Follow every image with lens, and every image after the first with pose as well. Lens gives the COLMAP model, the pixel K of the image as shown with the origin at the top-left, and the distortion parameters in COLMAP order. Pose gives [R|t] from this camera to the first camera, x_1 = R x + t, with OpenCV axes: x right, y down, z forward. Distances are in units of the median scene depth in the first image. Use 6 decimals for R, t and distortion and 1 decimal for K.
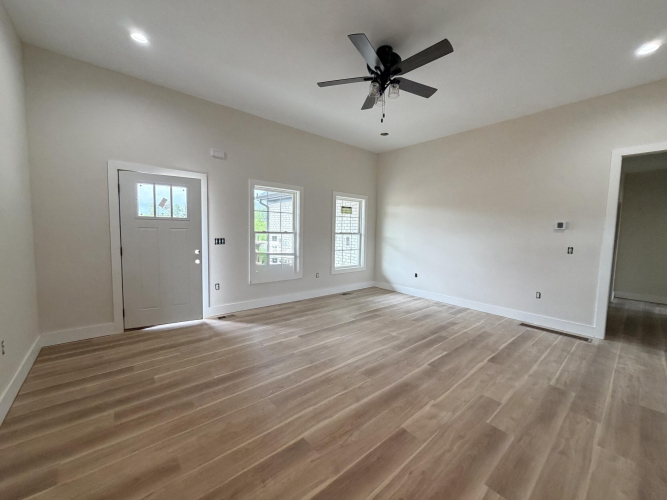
lens RADIAL K [[263.8, 0, 335.3], [0, 263.8, 249.7], [0, 0, 1]] dist [-0.000557, 0.000355]
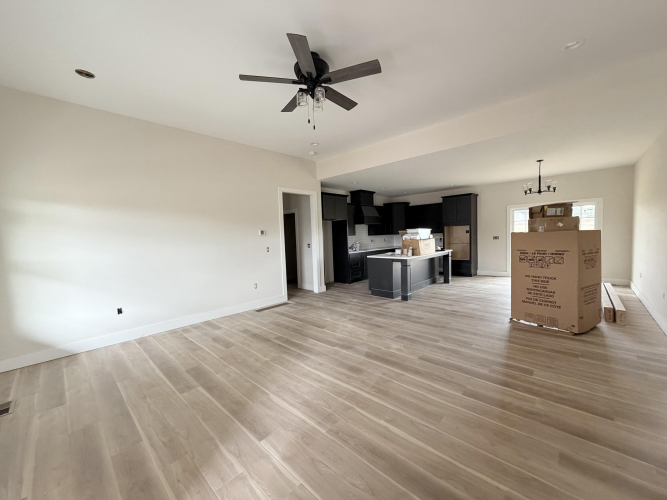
lens RADIAL K [[263.8, 0, 335.8], [0, 263.8, 251.1], [0, 0, 1]] dist [-0.000557, 0.000355]
pose [[-0.104667, -0.083775, 0.990973, -0.678077], [0.106361, 0.989788, 0.094909, -0.099229], [-0.988803, 0.115335, -0.094687, 0.863766]]
